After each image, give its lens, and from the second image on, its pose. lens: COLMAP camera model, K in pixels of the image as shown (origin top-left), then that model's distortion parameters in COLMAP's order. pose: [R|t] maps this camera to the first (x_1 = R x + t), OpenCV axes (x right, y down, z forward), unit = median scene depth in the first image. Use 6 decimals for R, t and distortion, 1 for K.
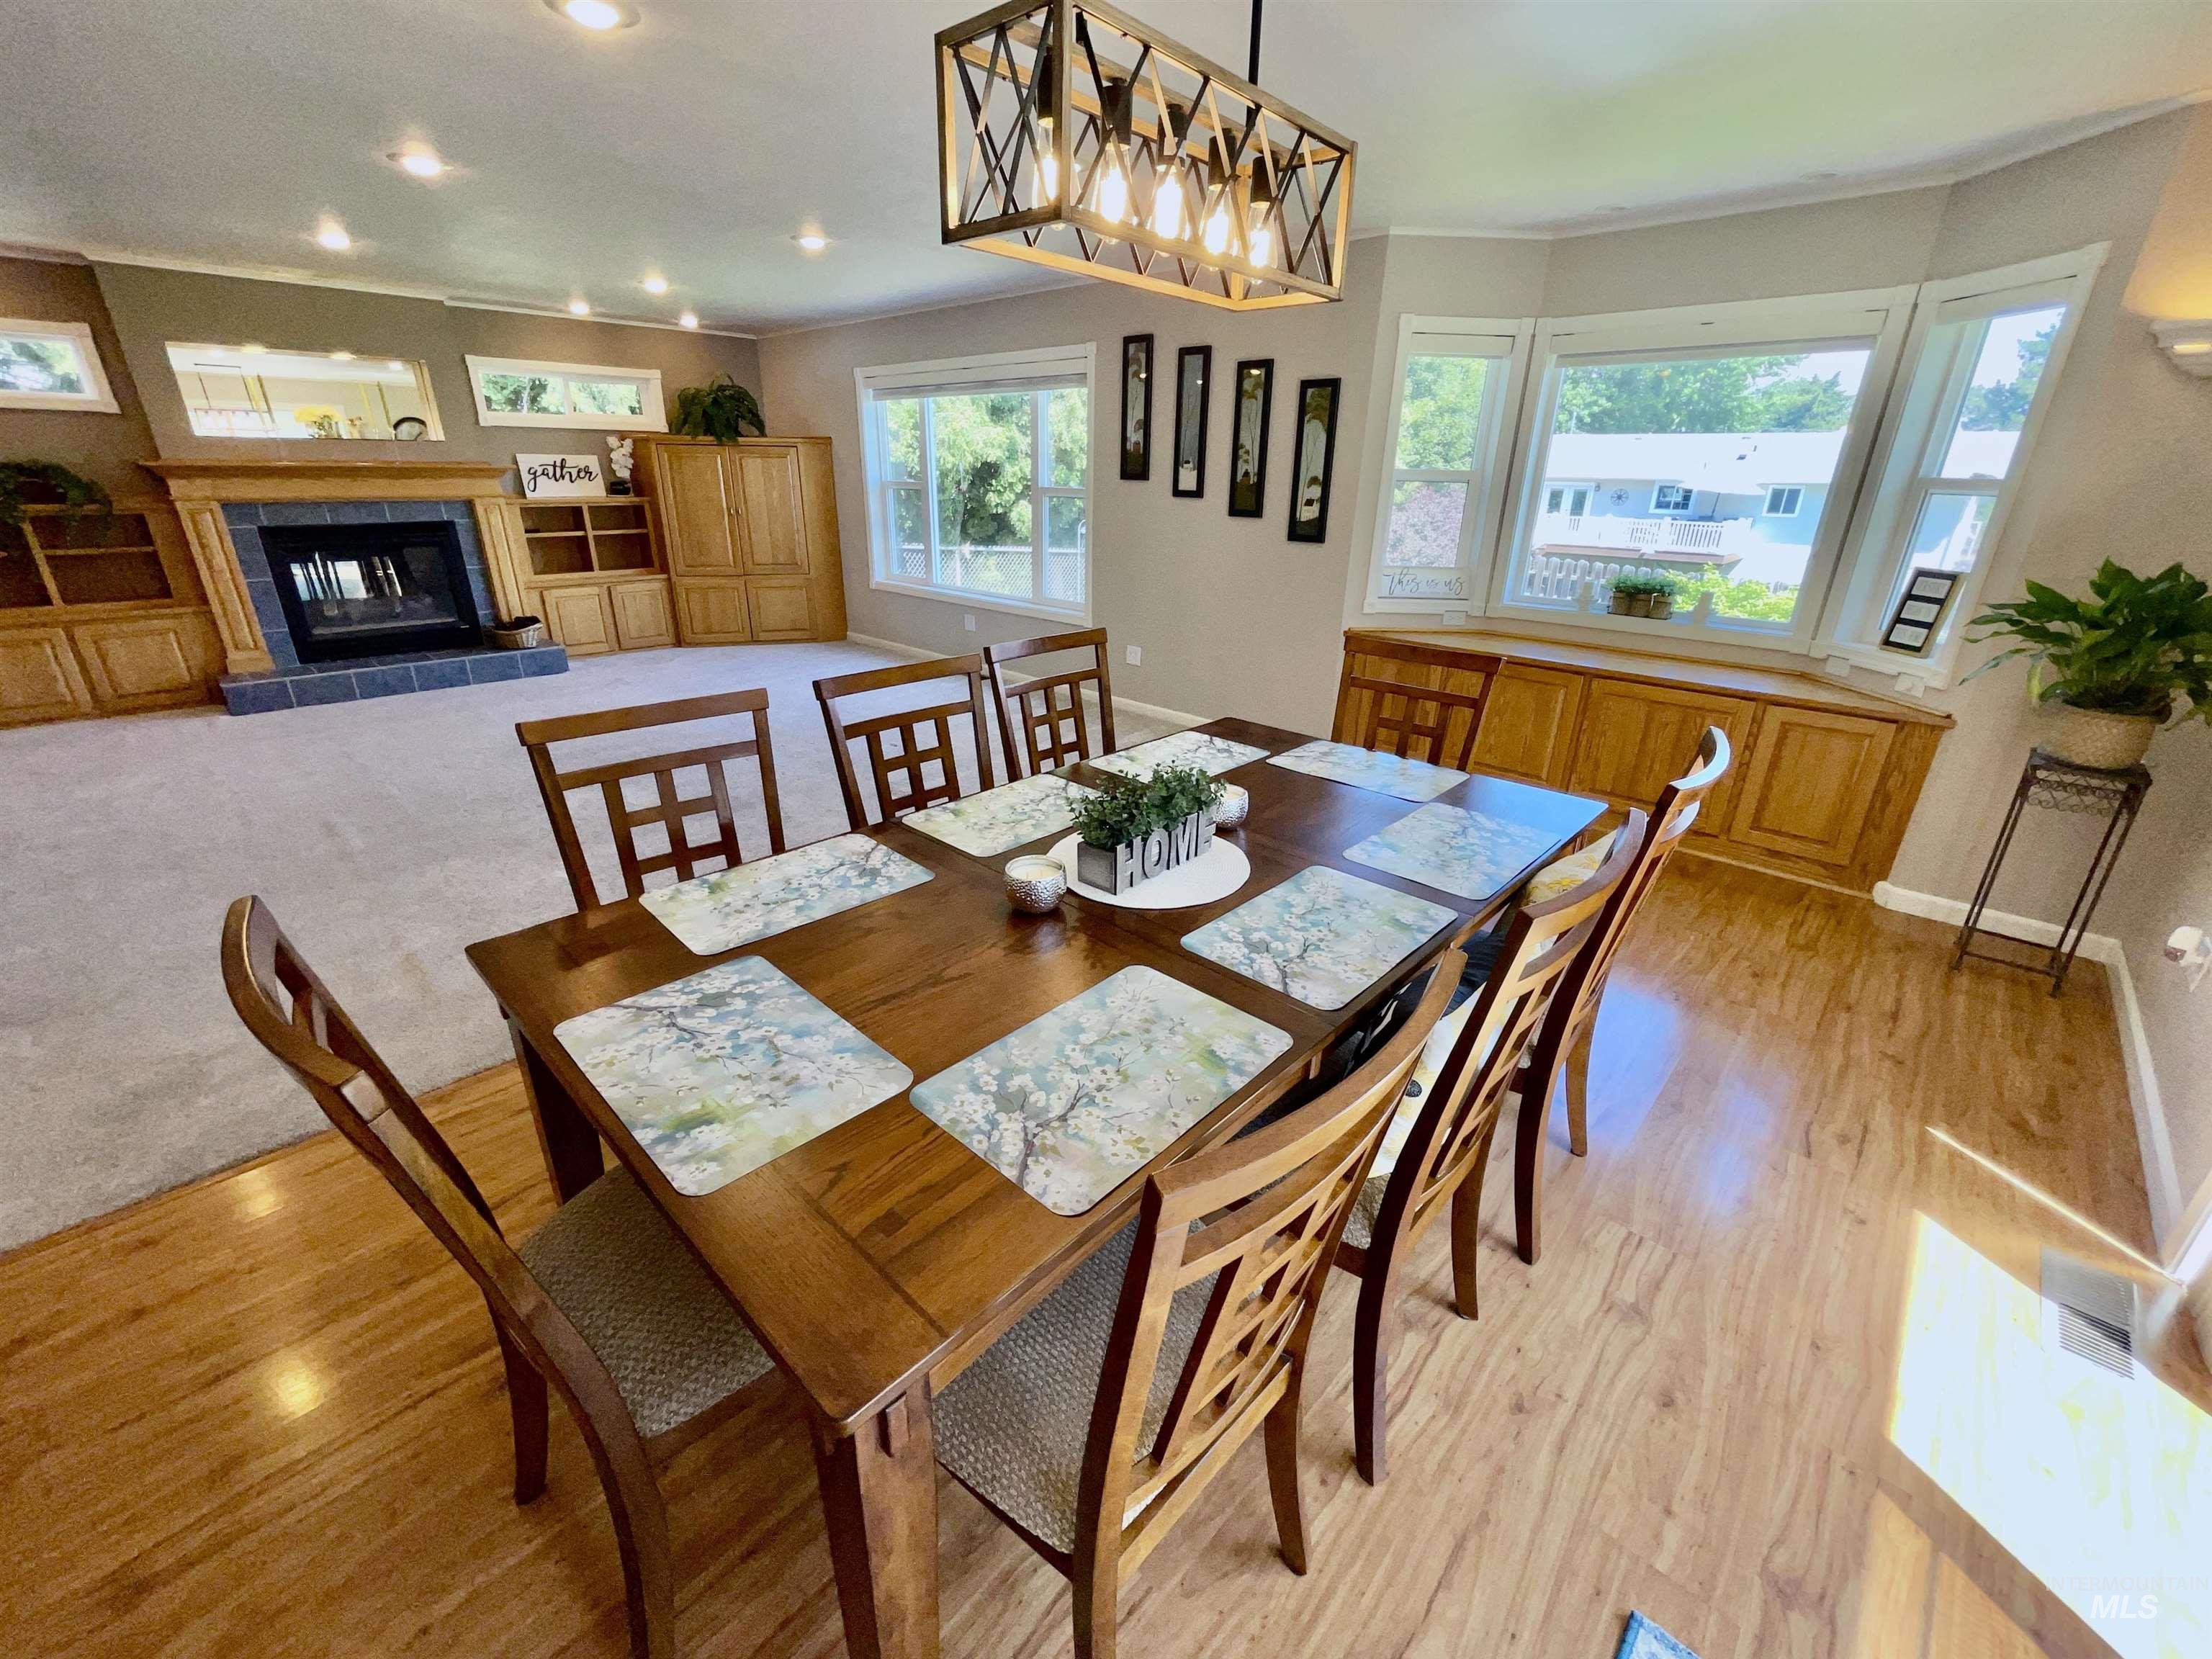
lens RADIAL K [[894.6, 0, 1104.2], [0, 894.6, 825.2], [0, 0, 1]] dist [-0.002987, -0.000069]
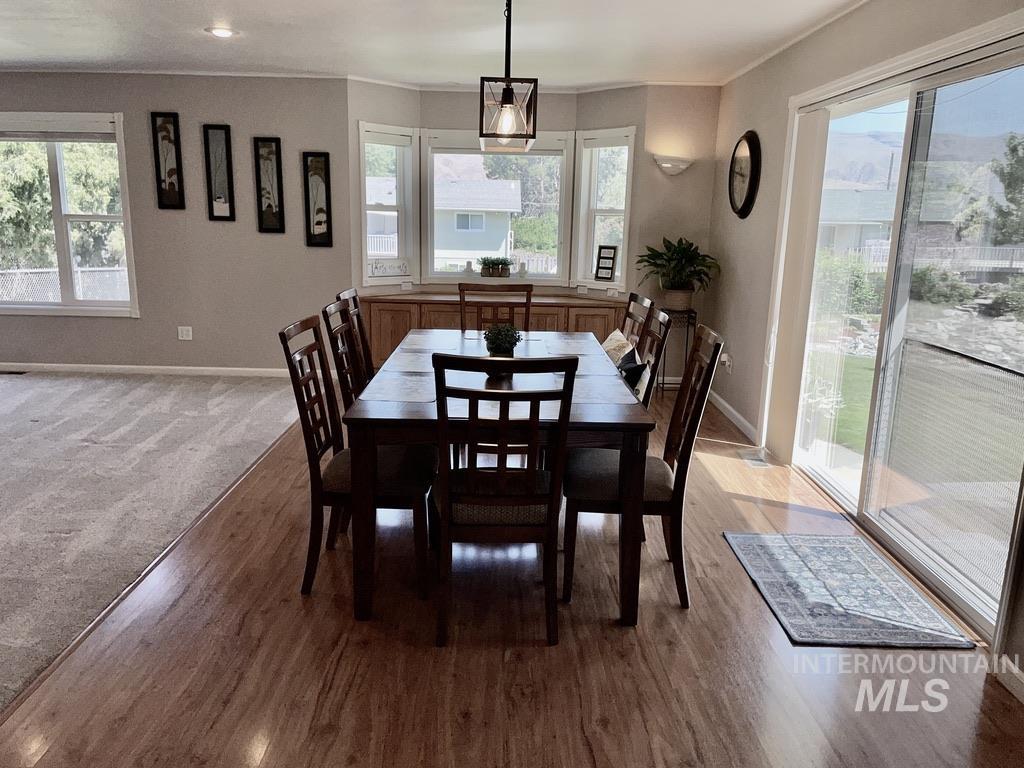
lens RADIAL K [[778.2, 0, 494.3], [0, 778.2, 387.1], [0, 0, 1]] dist [0.068768, -0.087236]
pose [[0.729874, -0.153406, 0.666146, -0.598404], [0.246854, 0.967884, -0.047577, 0.085681], [-0.637454, 0.199166, 0.744302, -0.235961]]
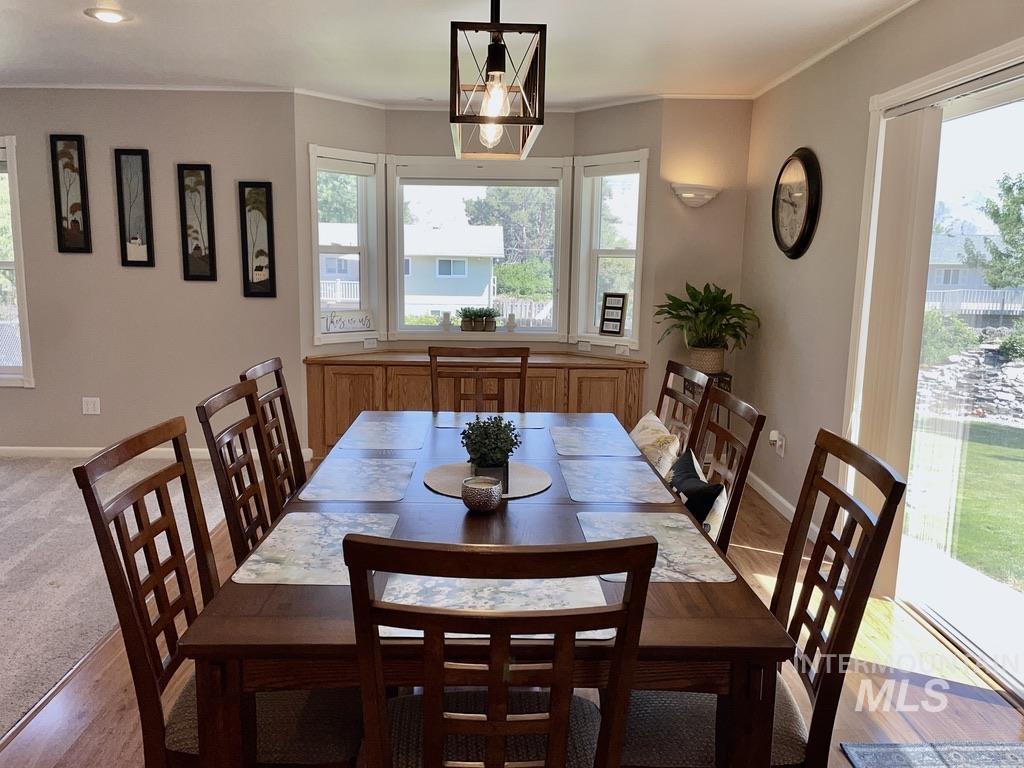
lens RADIAL K [[778.2, 0, 489.8], [0, 778.2, 381.2], [0, 0, 1]] dist [0.068768, -0.087236]
pose [[0.718521, -0.117060, 0.685583, -0.377175], [0.257080, 0.960624, -0.105409, 0.009270], [-0.646249, 0.251988, 0.720323, -0.013016]]
